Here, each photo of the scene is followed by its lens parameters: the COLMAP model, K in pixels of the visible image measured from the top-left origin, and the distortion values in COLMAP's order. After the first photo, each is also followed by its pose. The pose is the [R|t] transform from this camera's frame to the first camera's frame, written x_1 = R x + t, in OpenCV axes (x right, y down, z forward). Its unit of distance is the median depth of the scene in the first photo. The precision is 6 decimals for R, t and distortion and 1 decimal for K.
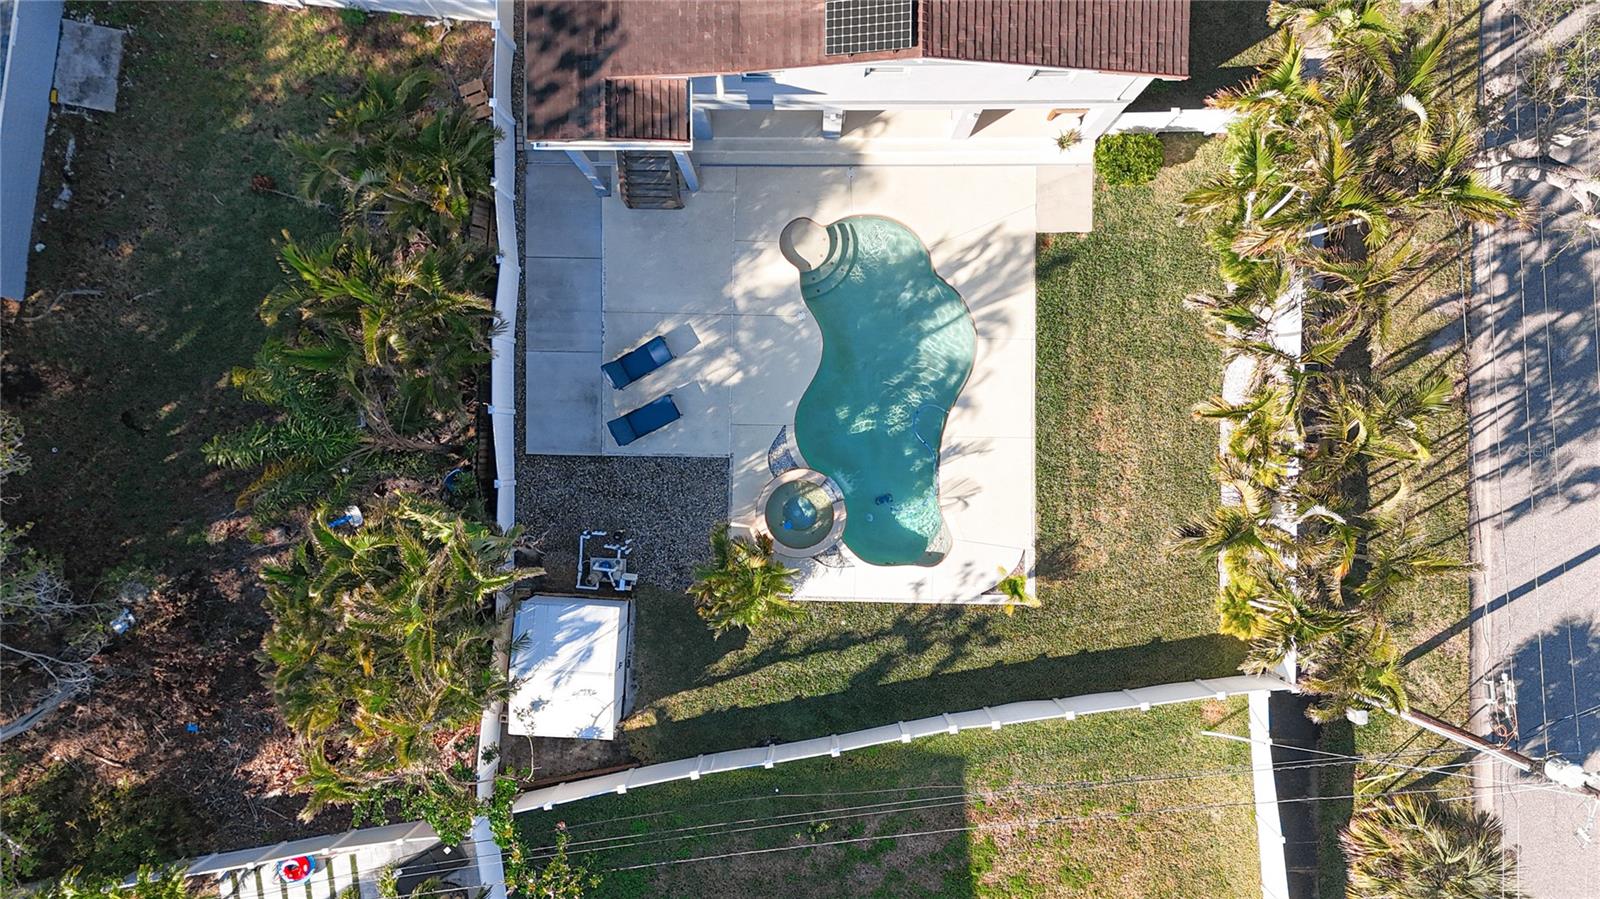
lens RADIAL K [[1263.5, 0, 800.0], [0, 1263.5, 449.5], [0, 0, 1]] dist [0.043299, -0.053436]
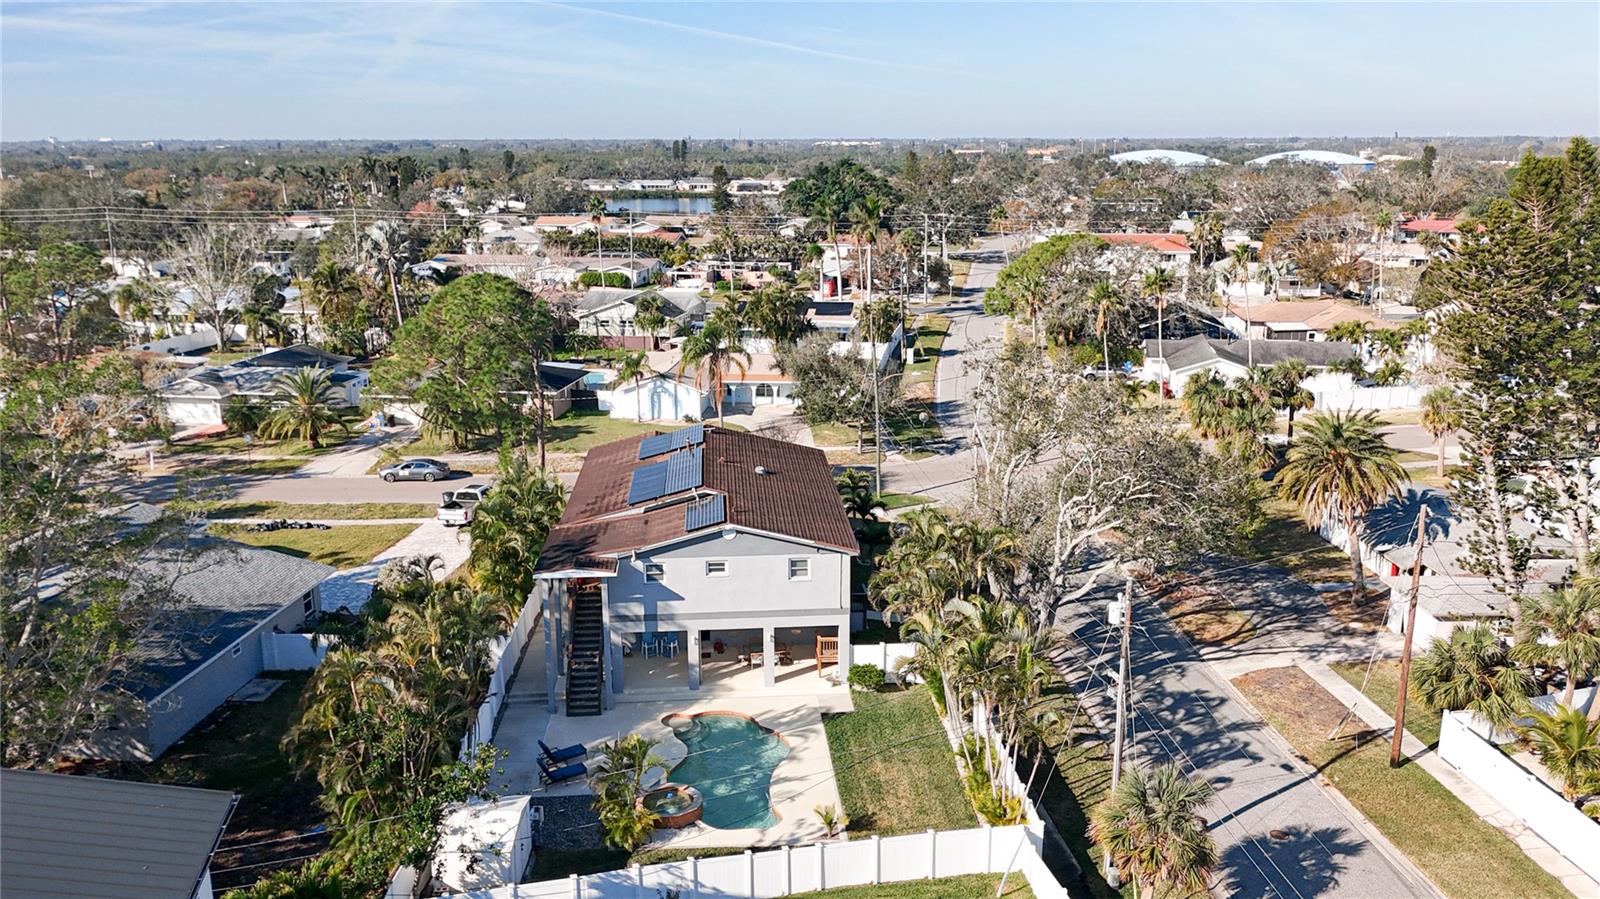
lens RADIAL K [[1232.0, 0, 791.7], [0, 1232.0, 397.6], [0, 0, 1]] dist [0.008227, -0.056949]
pose [[0.997807, -0.013077, 0.064888, 0.052890], [0.066078, 0.138928, -0.988095, 1.328425], [0.003906, 0.990216, 0.139488, 0.380070]]
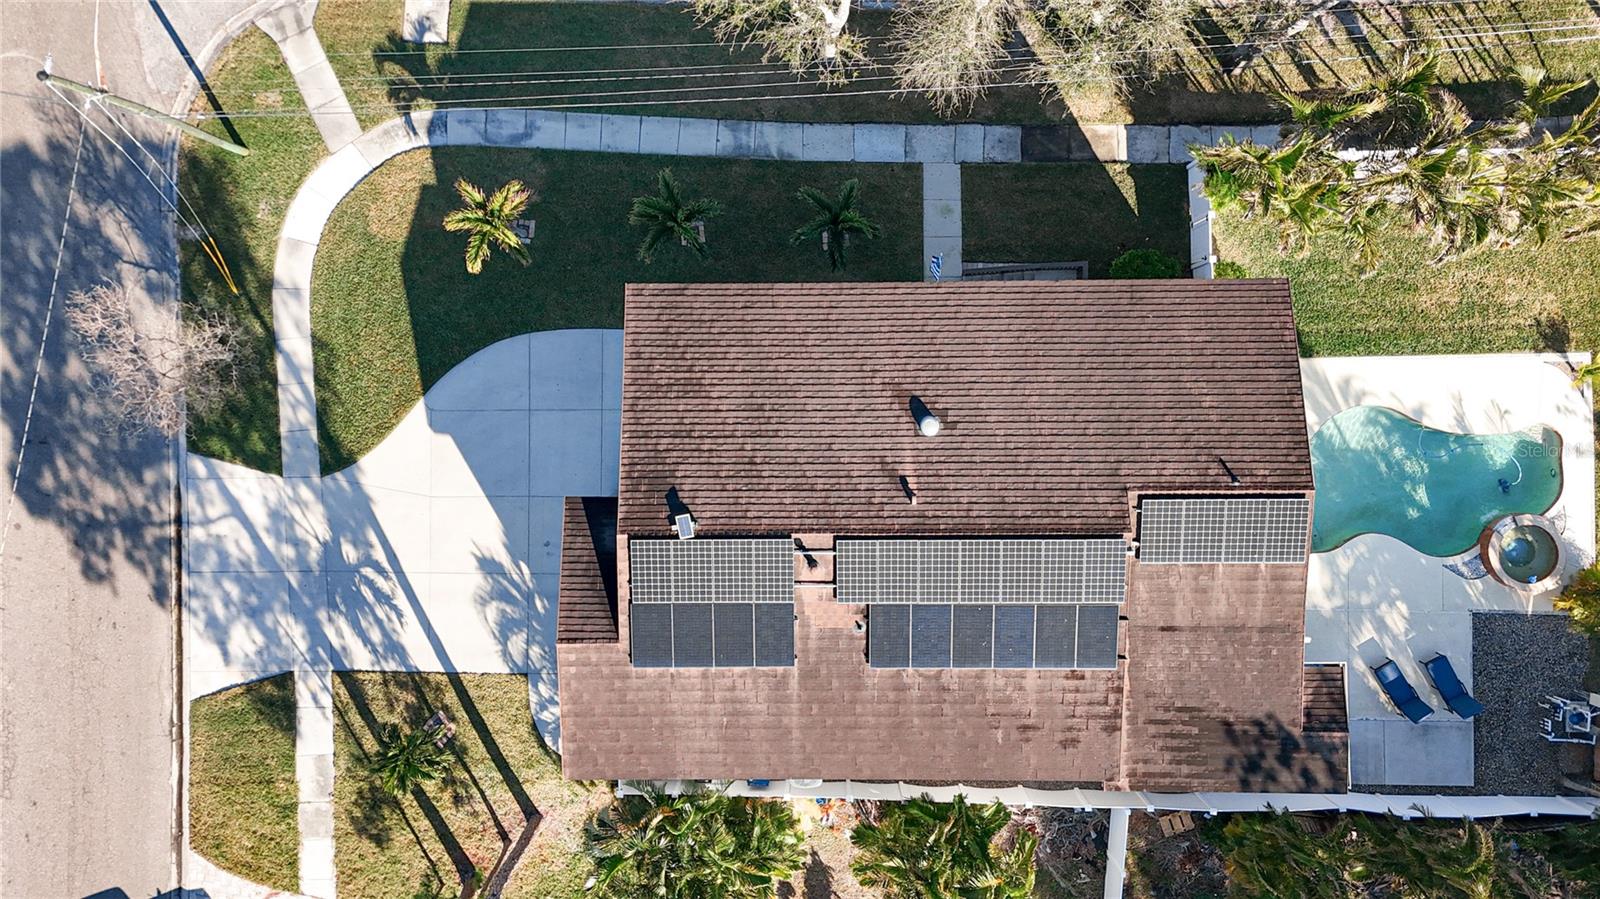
lens RADIAL K [[1232.0, 0, 791.7], [0, 1232.0, 397.6], [0, 0, 1]] dist [0.008227, -0.056949]
pose [[-0.004512, -0.998900, 0.046671, 0.094339], [0.990671, -0.010822, -0.135847, -0.466753], [0.136203, 0.045623, 0.989630, -0.232543]]
